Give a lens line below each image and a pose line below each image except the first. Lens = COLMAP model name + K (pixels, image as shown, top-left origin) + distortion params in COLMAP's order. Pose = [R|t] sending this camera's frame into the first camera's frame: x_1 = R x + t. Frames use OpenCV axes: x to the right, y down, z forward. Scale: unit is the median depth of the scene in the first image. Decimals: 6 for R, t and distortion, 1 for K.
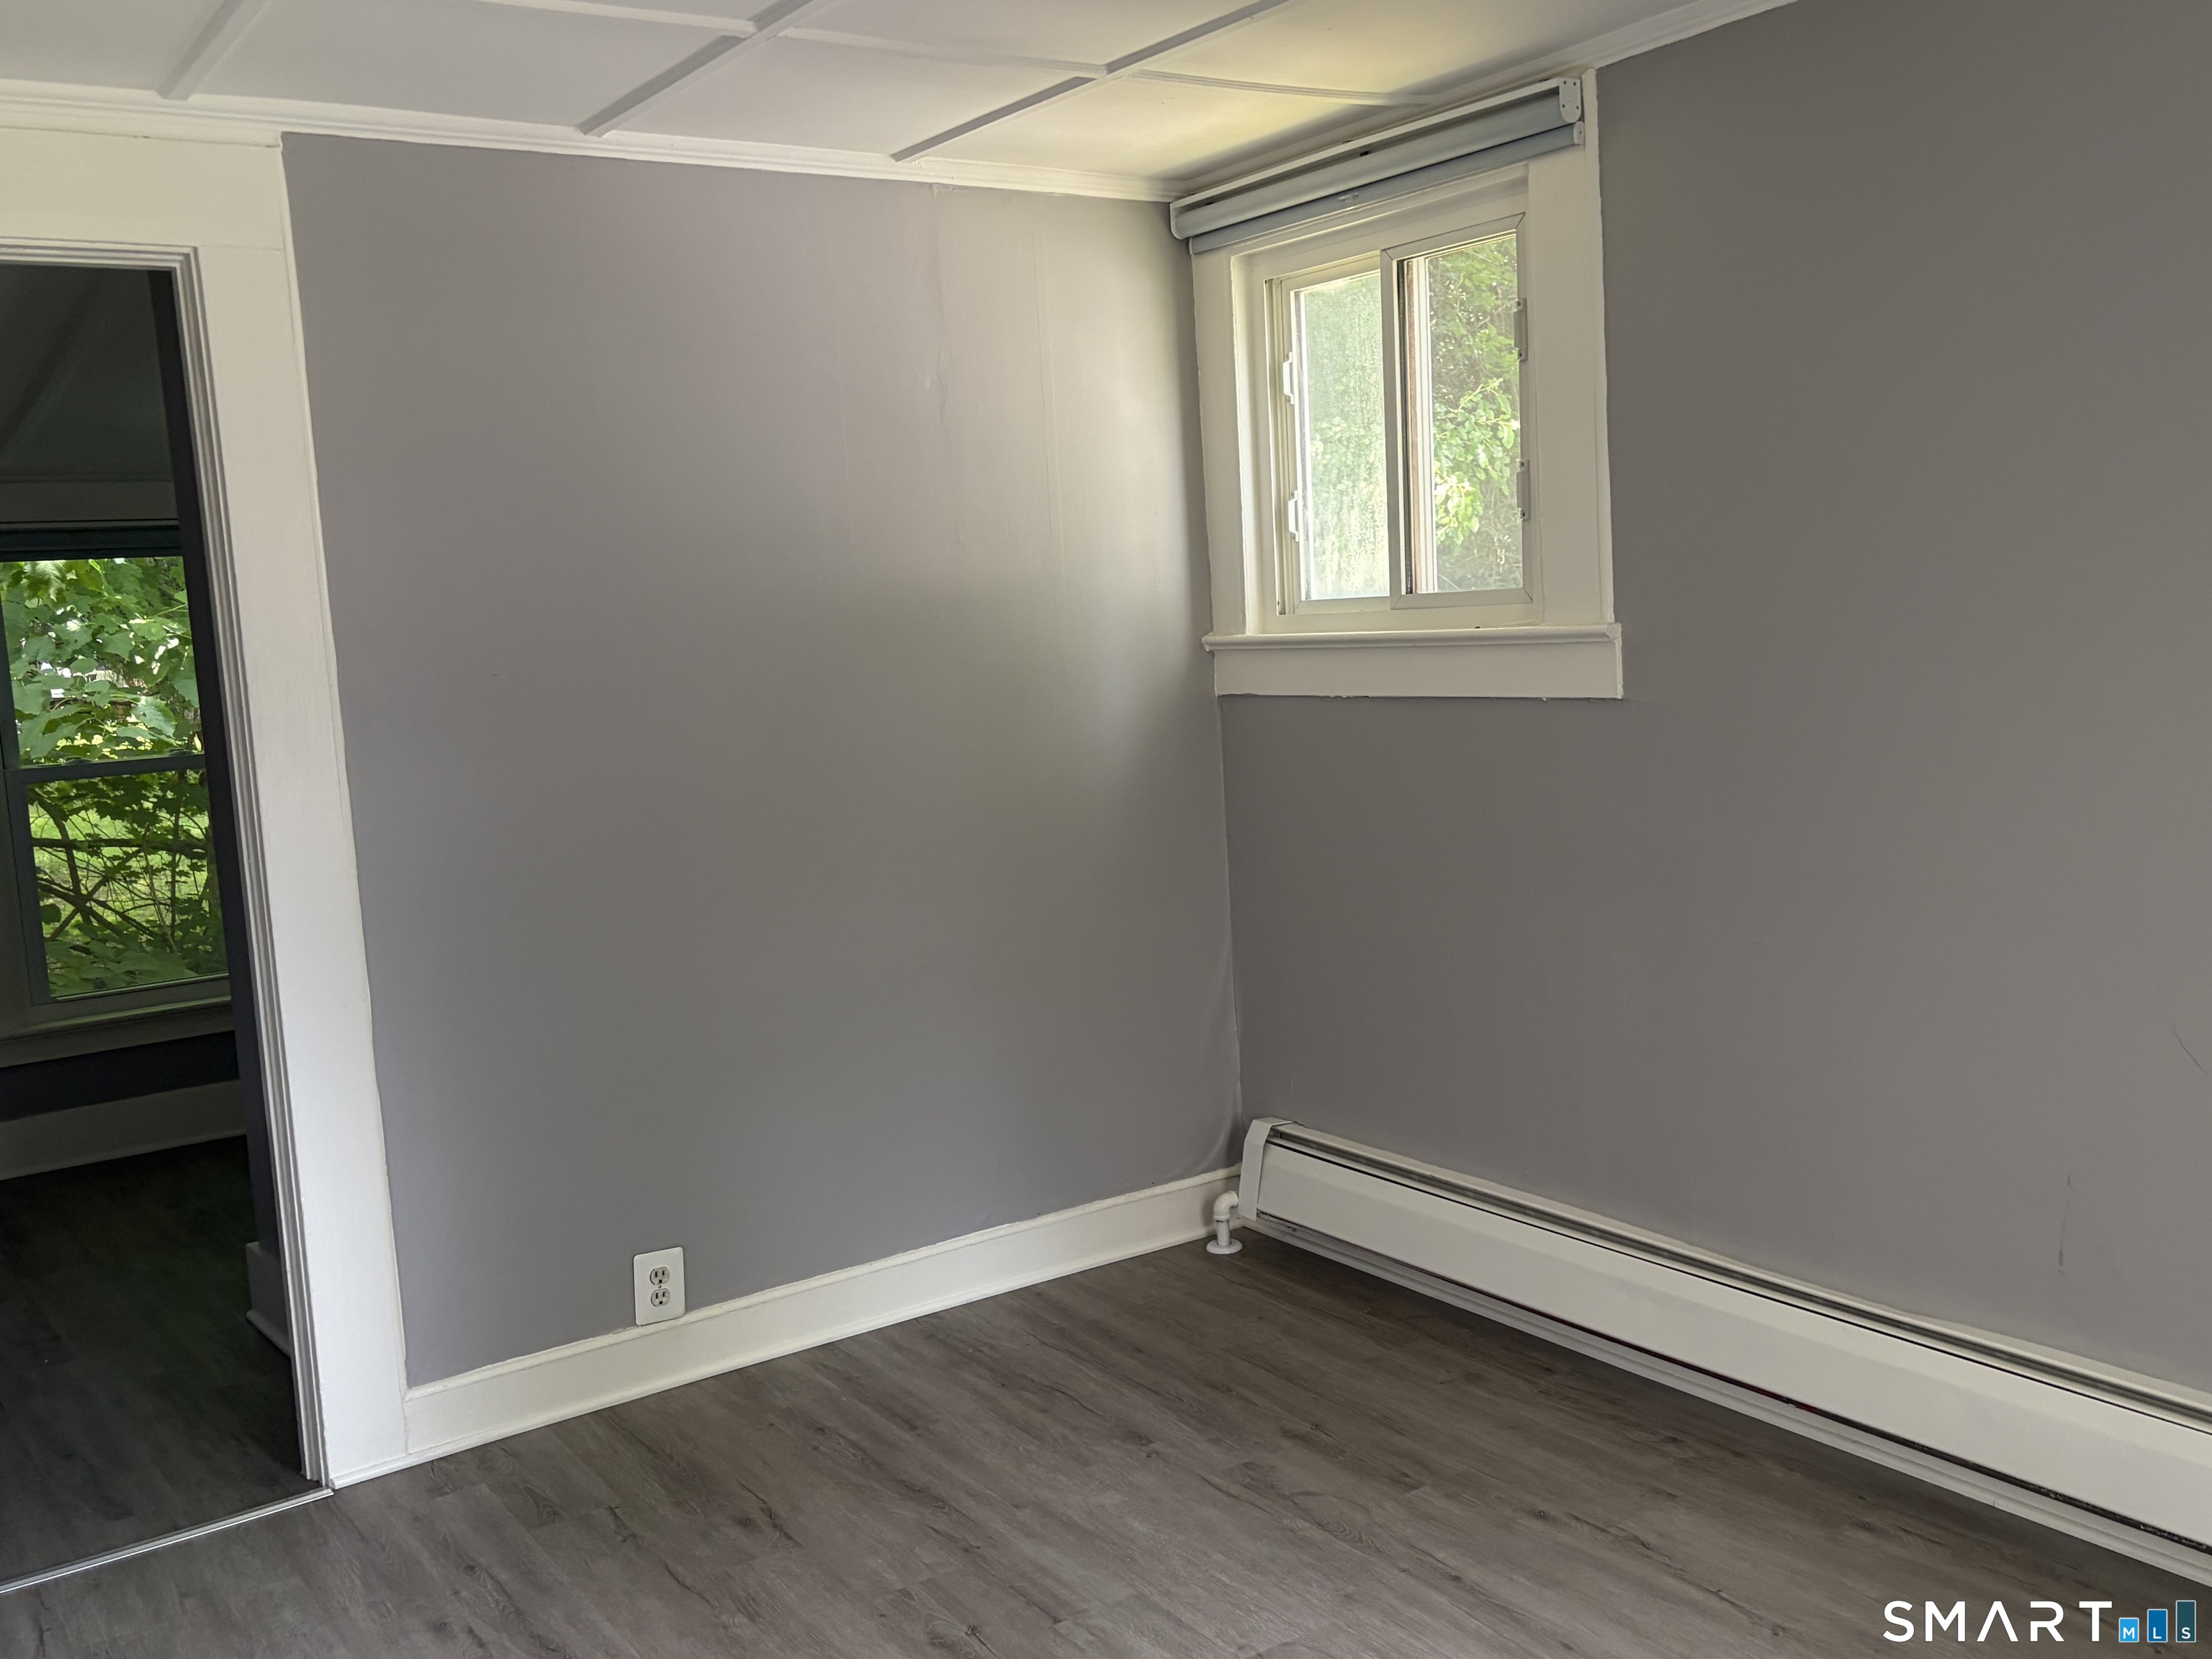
lens RADIAL K [[2015.9, 0, 1115.5], [0, 2015.9, 822.1], [0, 0, 1]] dist [0.015175, 0.000000]
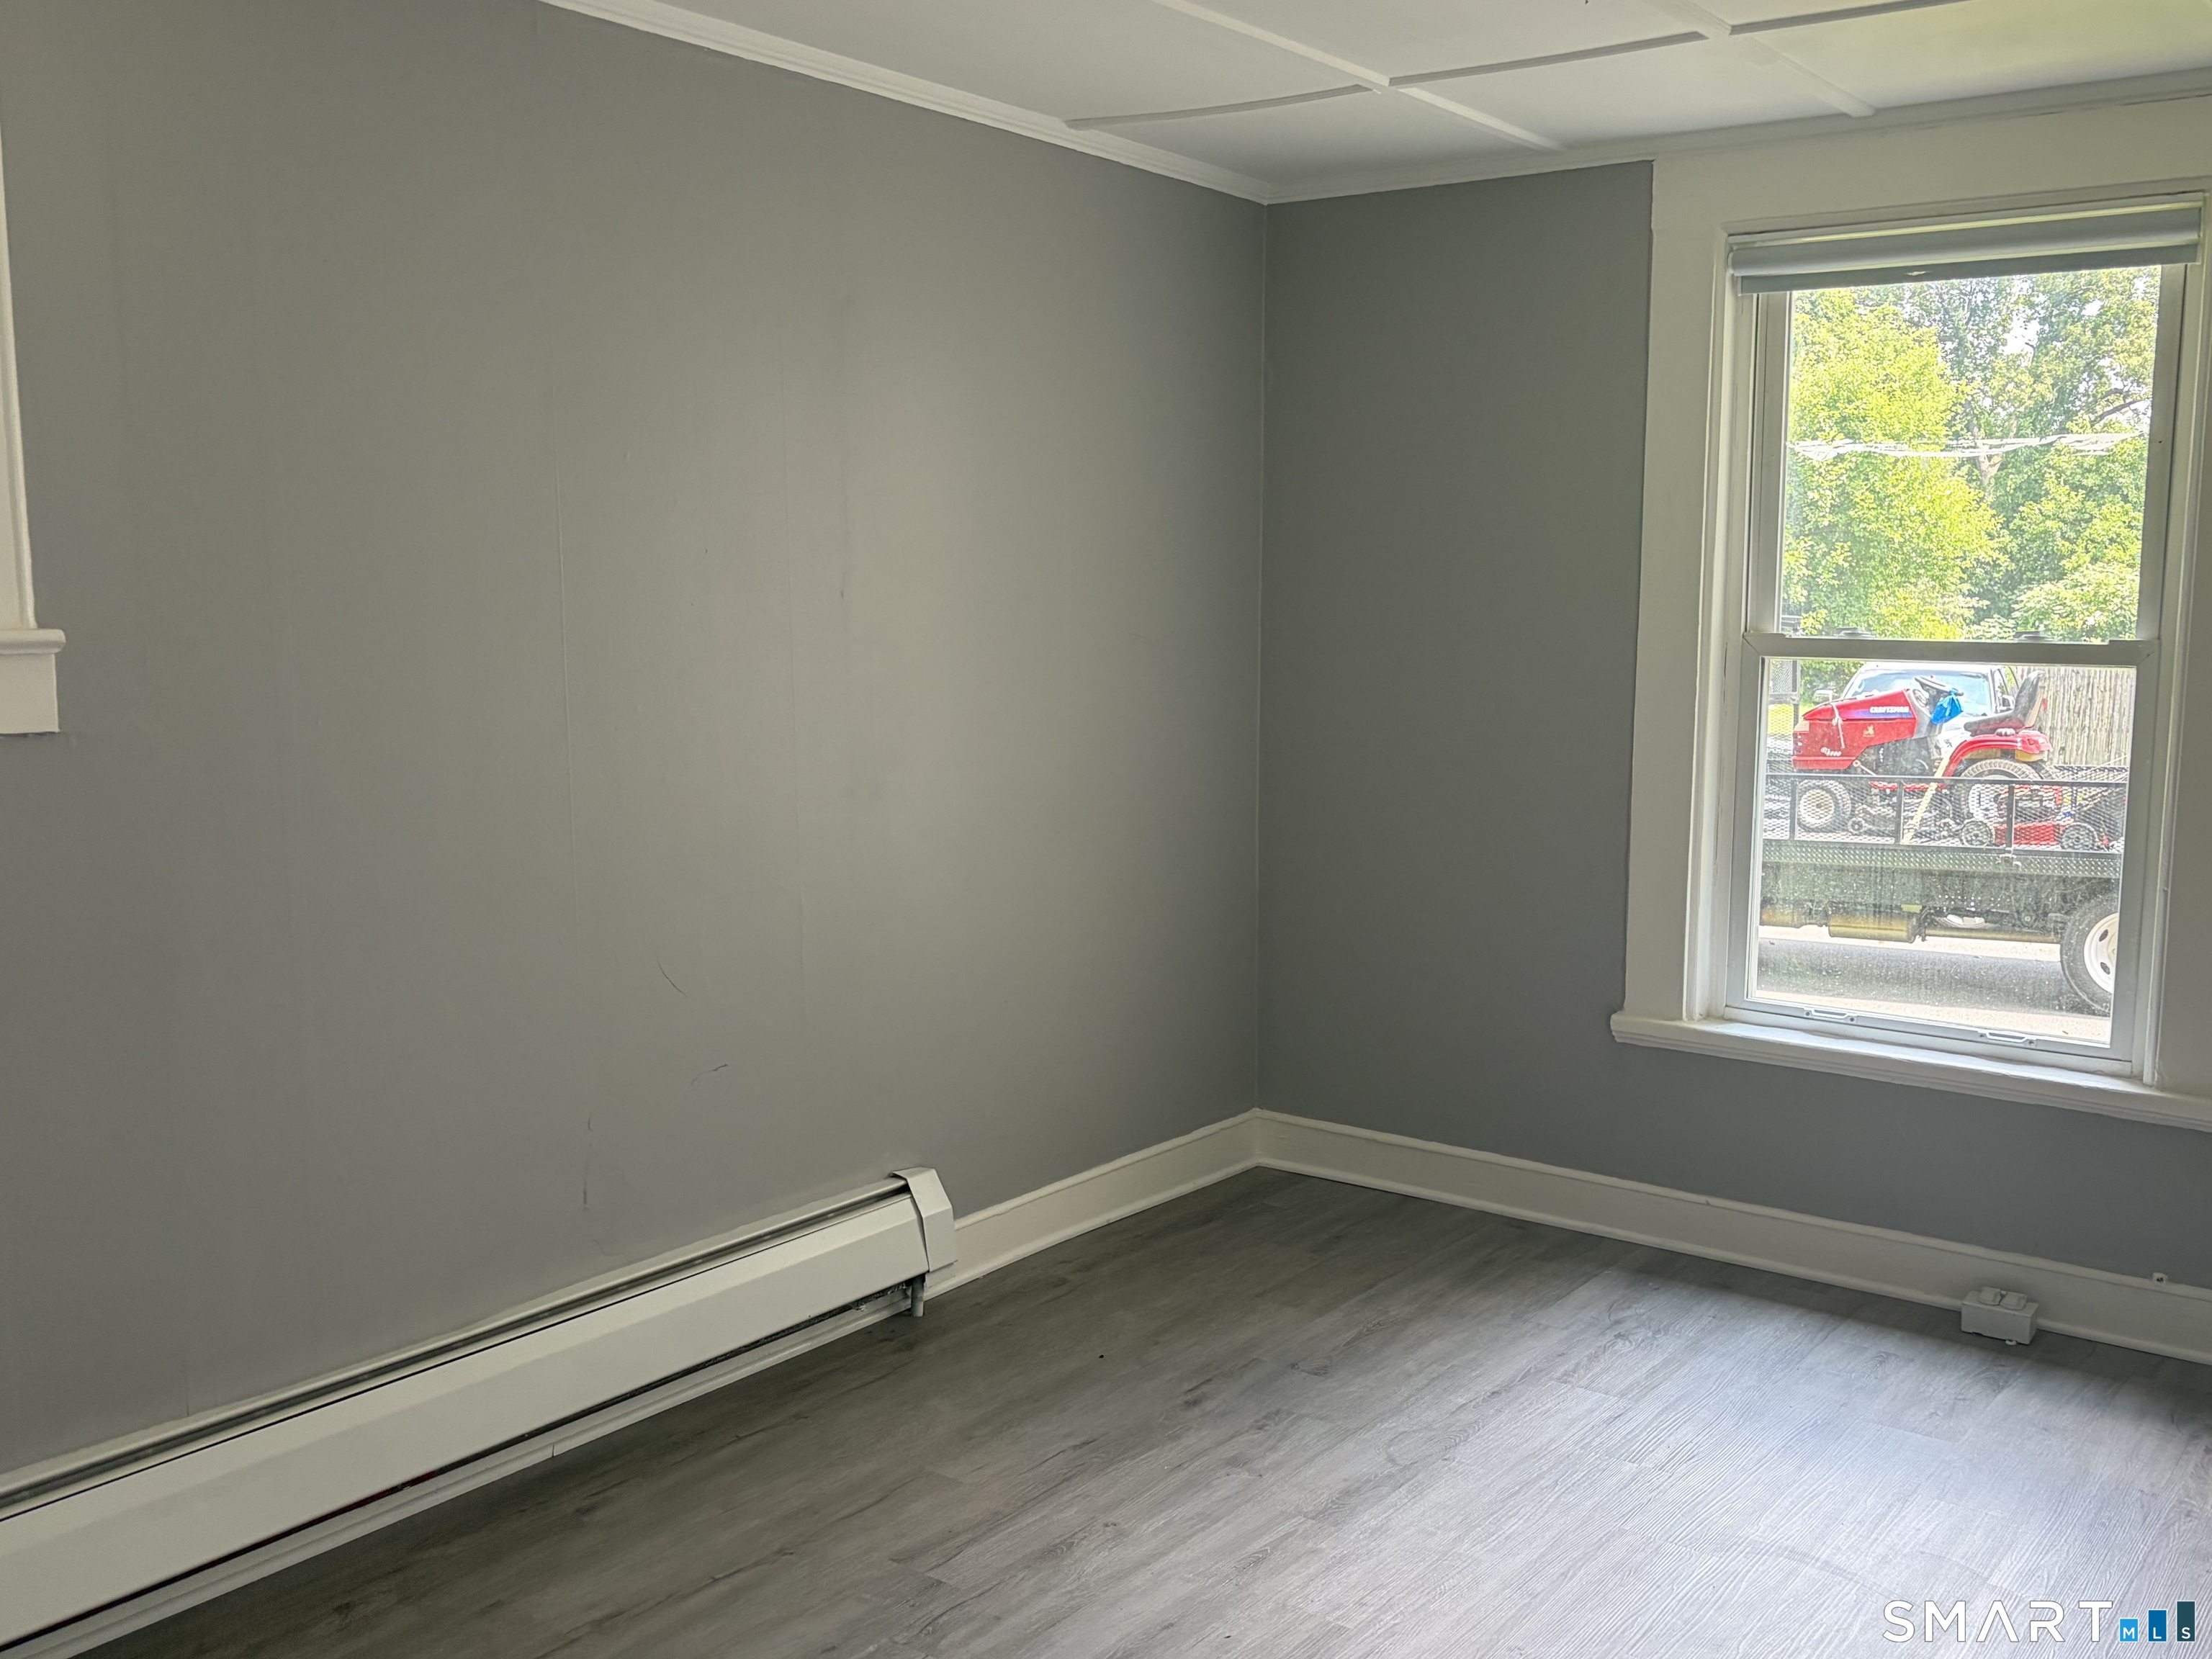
lens RADIAL K [[2015.9, 0, 1114.8], [0, 2015.9, 842.1], [0, 0, 1]] dist [0.015175, 0.000000]
pose [[-0.341738, -0.059431, 0.937914, -0.638320], [0.111060, 0.988452, 0.103099, -0.061447], [-0.933210, 0.139397, -0.331191, 0.997990]]
